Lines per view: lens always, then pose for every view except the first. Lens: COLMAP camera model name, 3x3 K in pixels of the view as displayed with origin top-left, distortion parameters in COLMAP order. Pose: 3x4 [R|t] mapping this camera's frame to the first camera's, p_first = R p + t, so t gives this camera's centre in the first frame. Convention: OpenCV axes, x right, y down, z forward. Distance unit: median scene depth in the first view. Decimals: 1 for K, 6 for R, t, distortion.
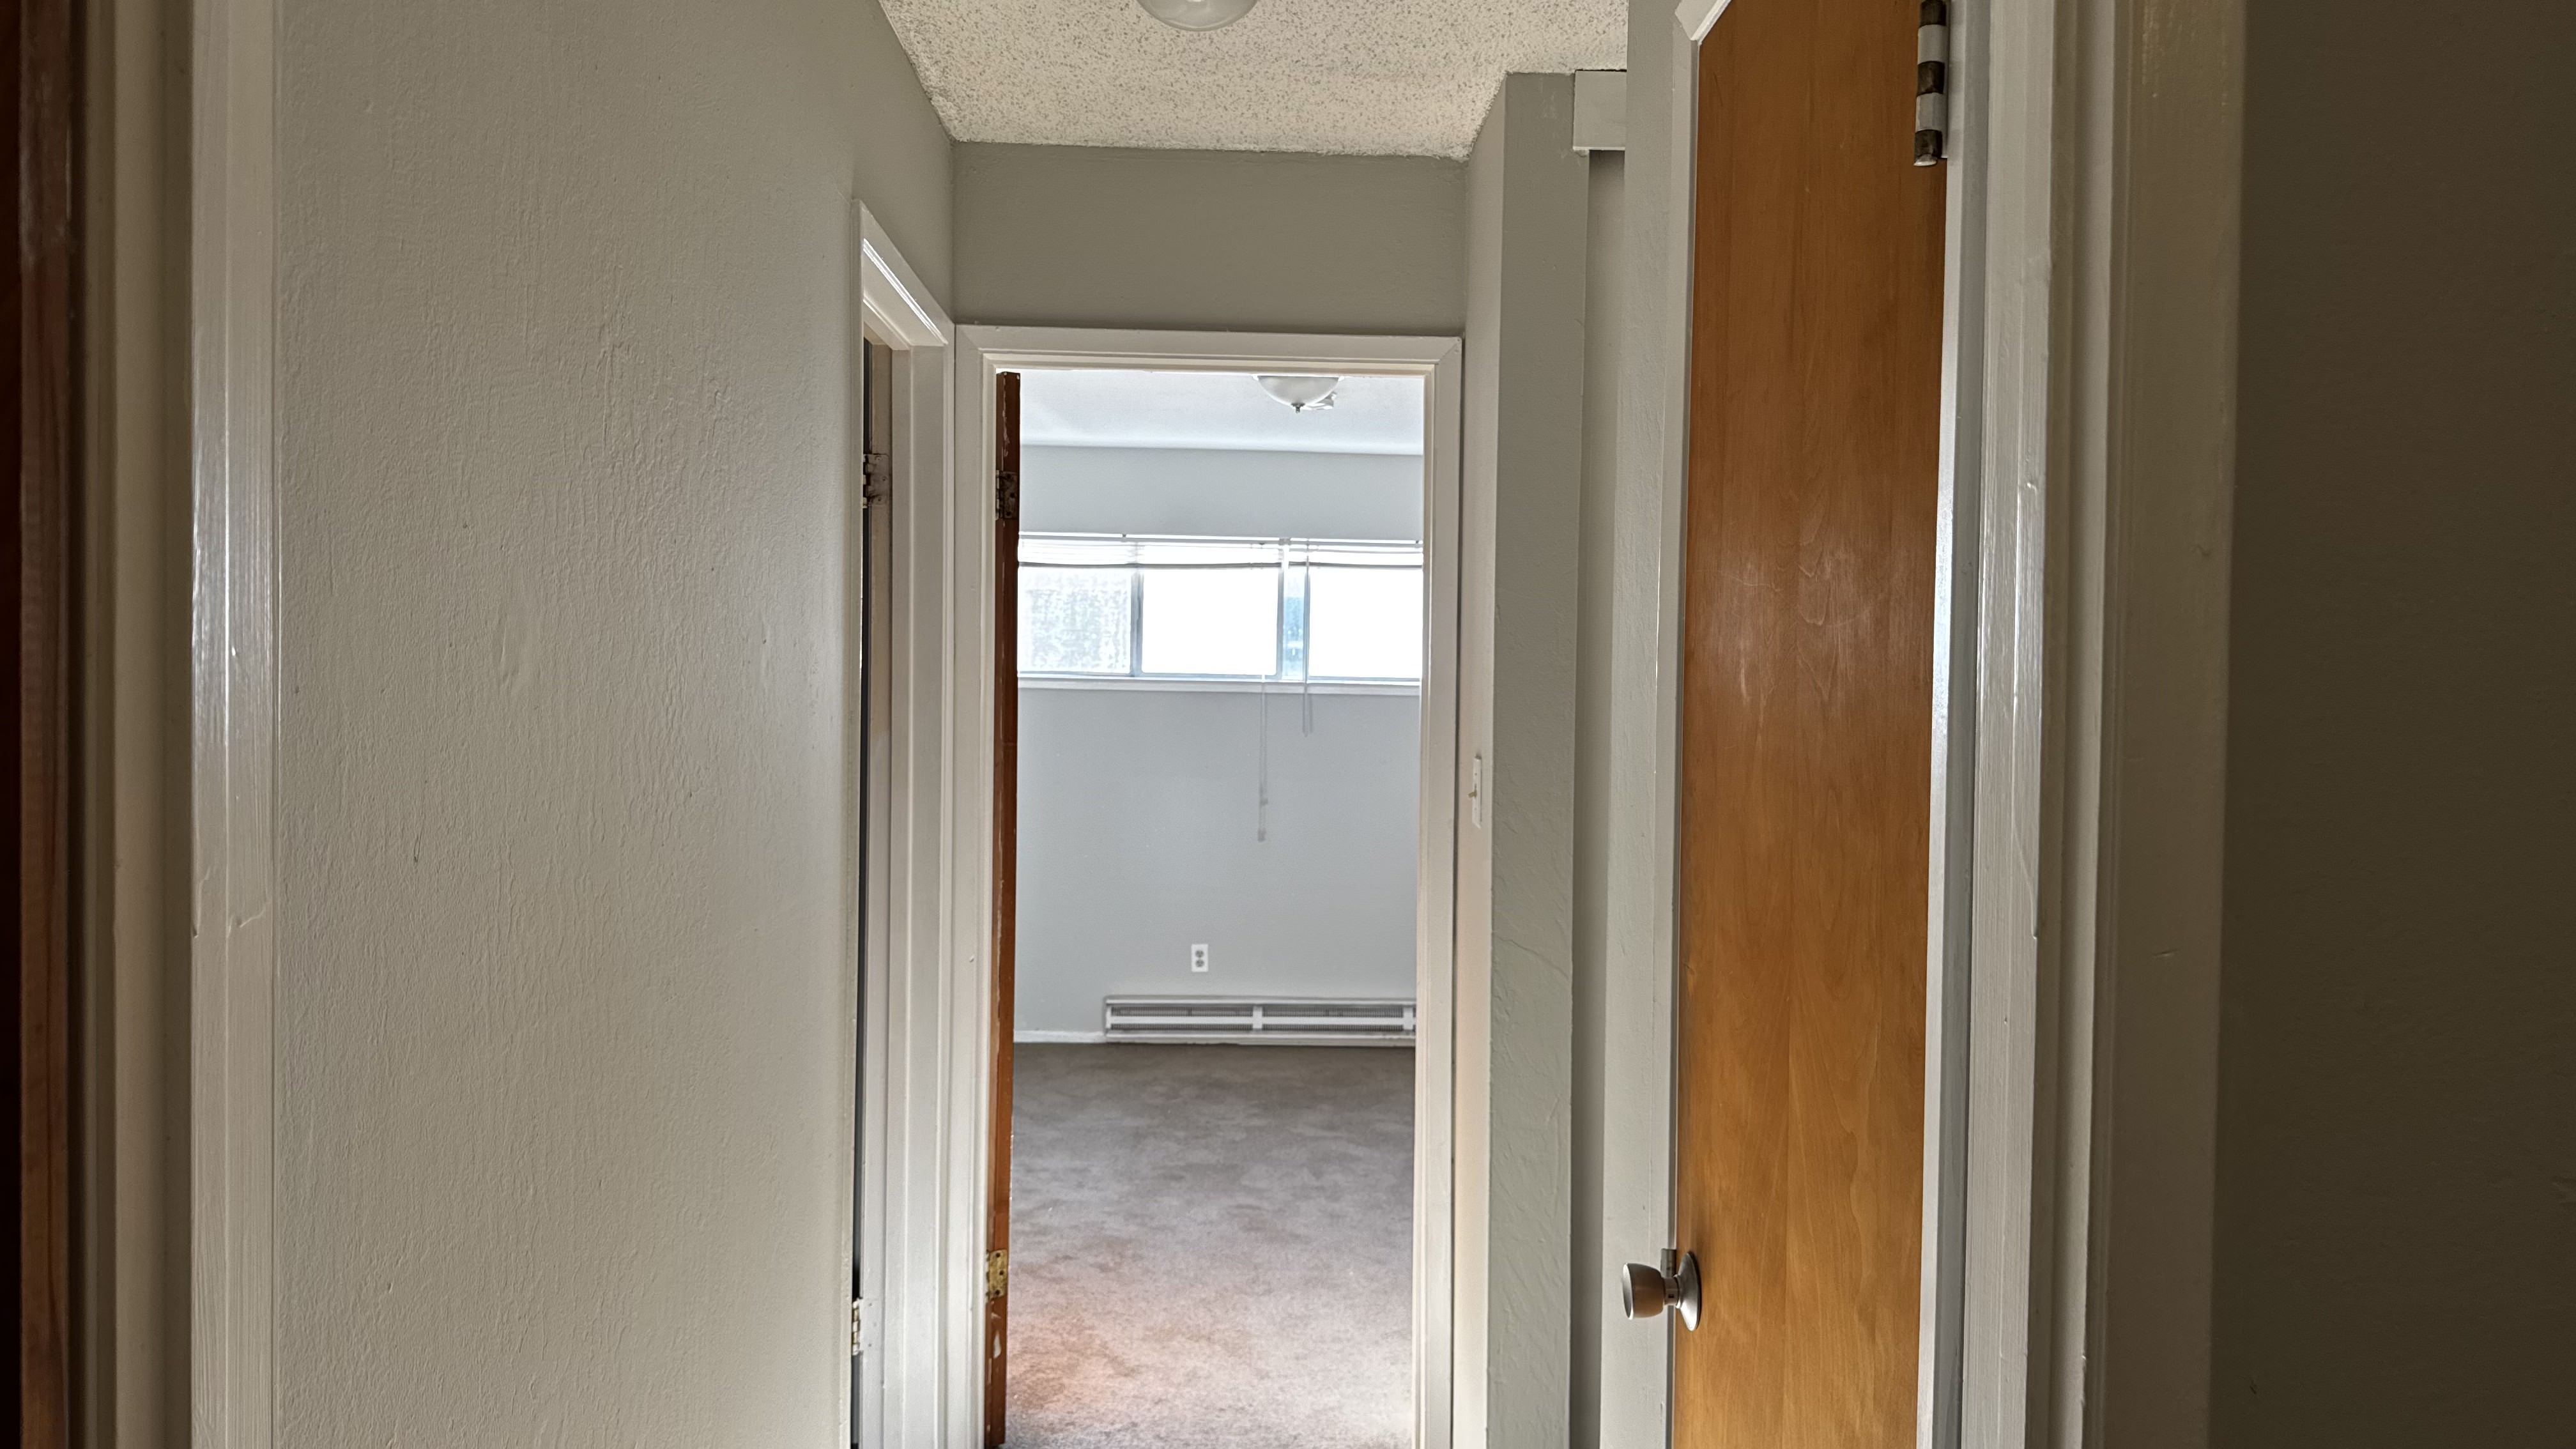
lens RADIAL K [[1830.0, 0, 1283.7], [0, 1830.0, 725.8], [0, 0, 1]] dist [0.200129, -0.417760]
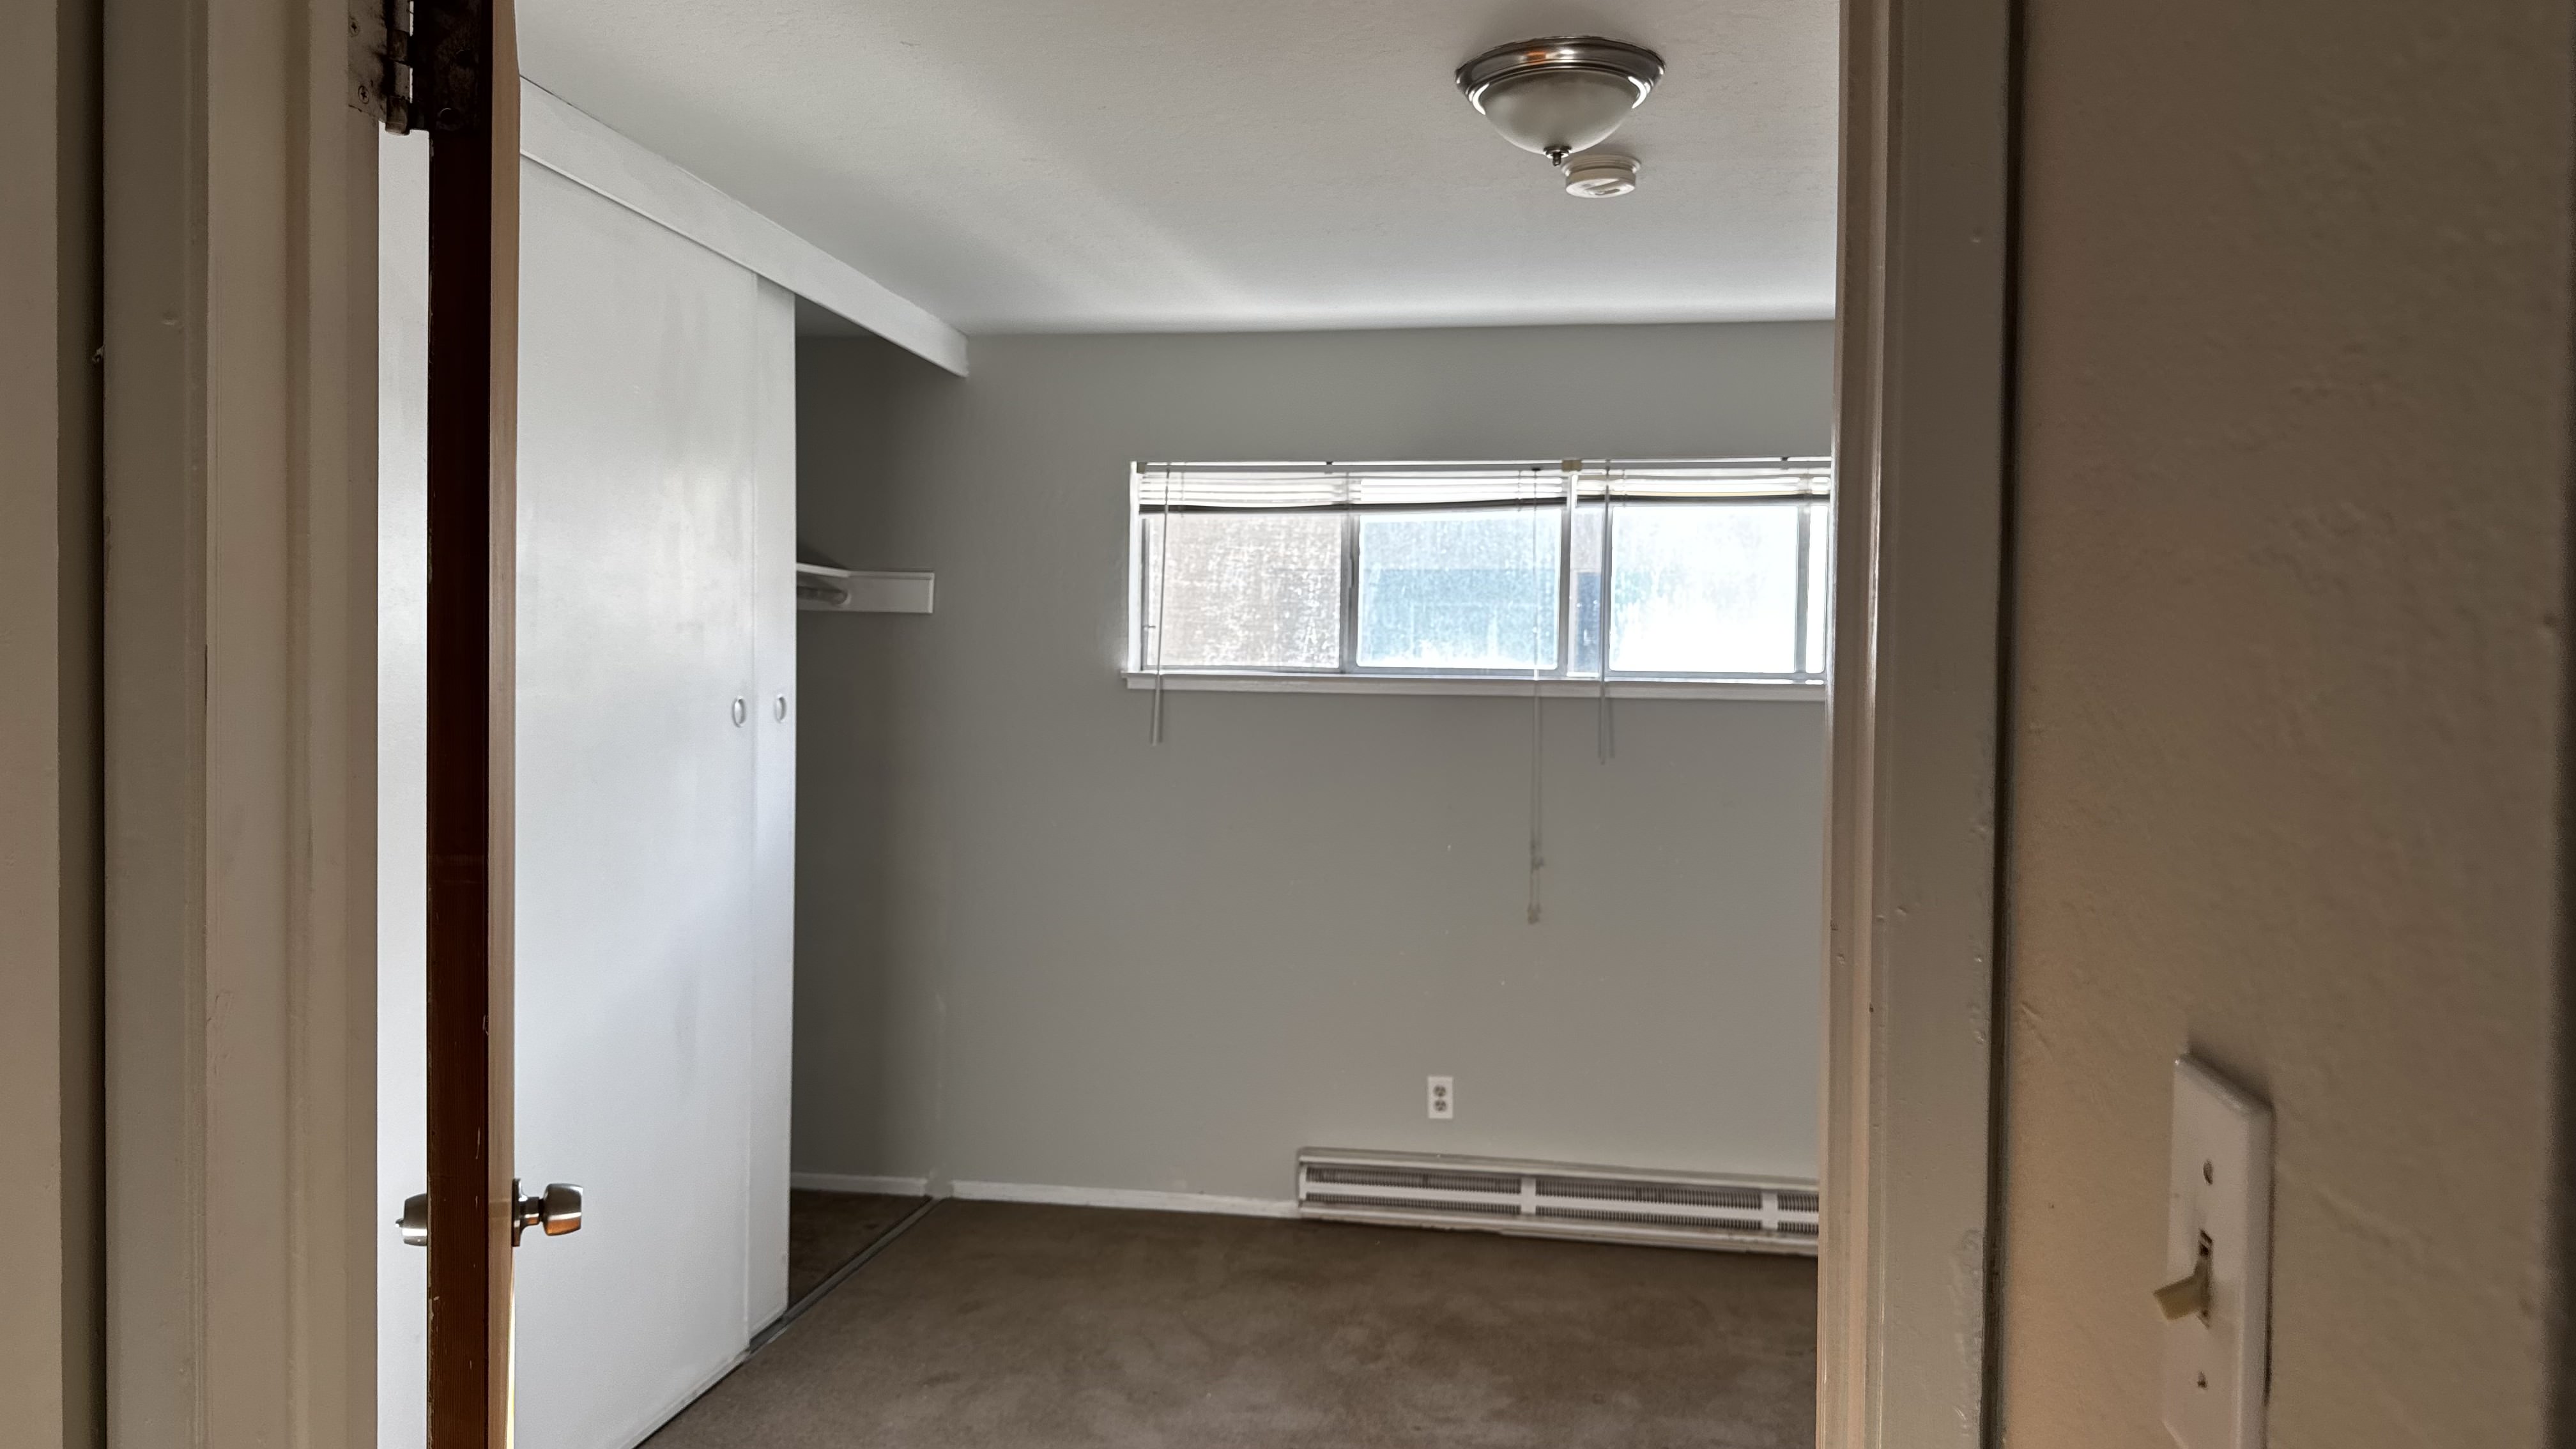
lens RADIAL K [[1830.0, 0, 1283.7], [0, 1830.0, 725.8], [0, 0, 1]] dist [0.200129, -0.417760]
pose [[0.982482, 0.002769, -0.186336, 0.029836], [-0.003266, 0.999992, -0.002358, -0.007818], [0.186328, 0.002925, 0.982483, 0.447960]]
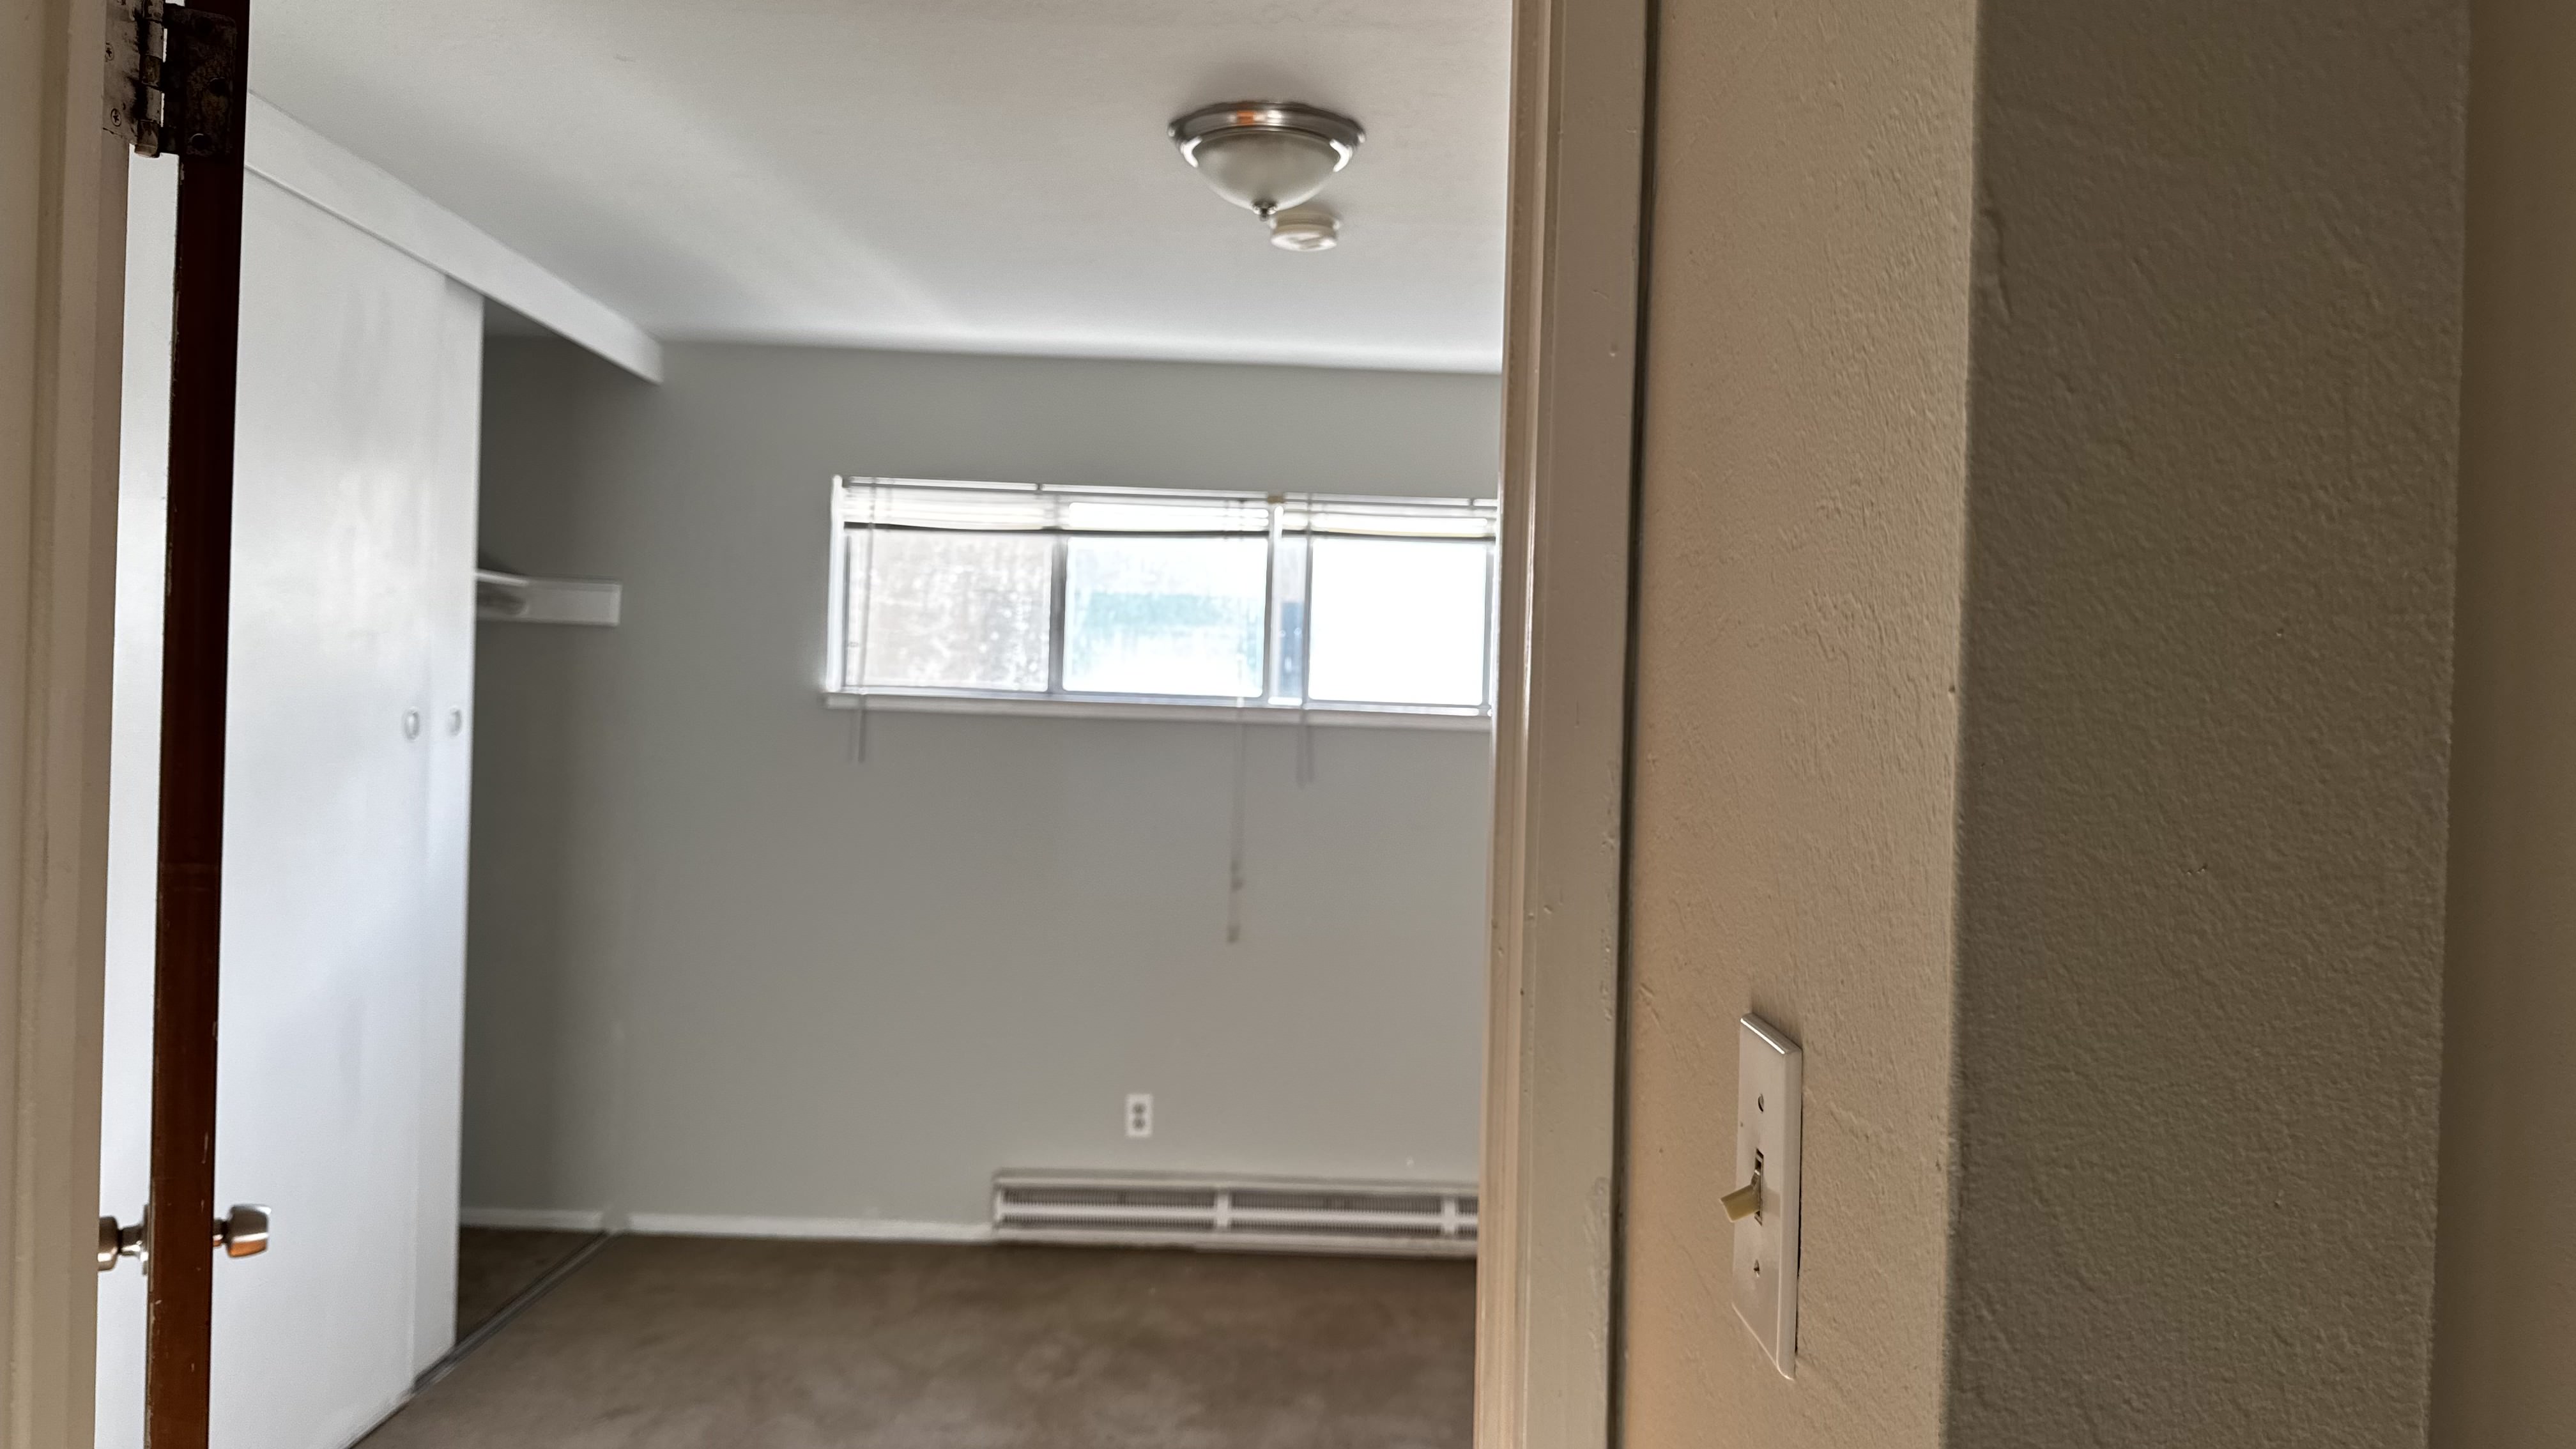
lens RADIAL K [[1830.0, 0, 1283.7], [0, 1830.0, 725.8], [0, 0, 1]] dist [0.200129, -0.417760]
pose [[0.999535, 0.016015, -0.025946, 0.029765], [-0.016447, 0.999728, -0.016507, -0.007794], [0.025675, 0.016926, 0.999527, 0.432926]]
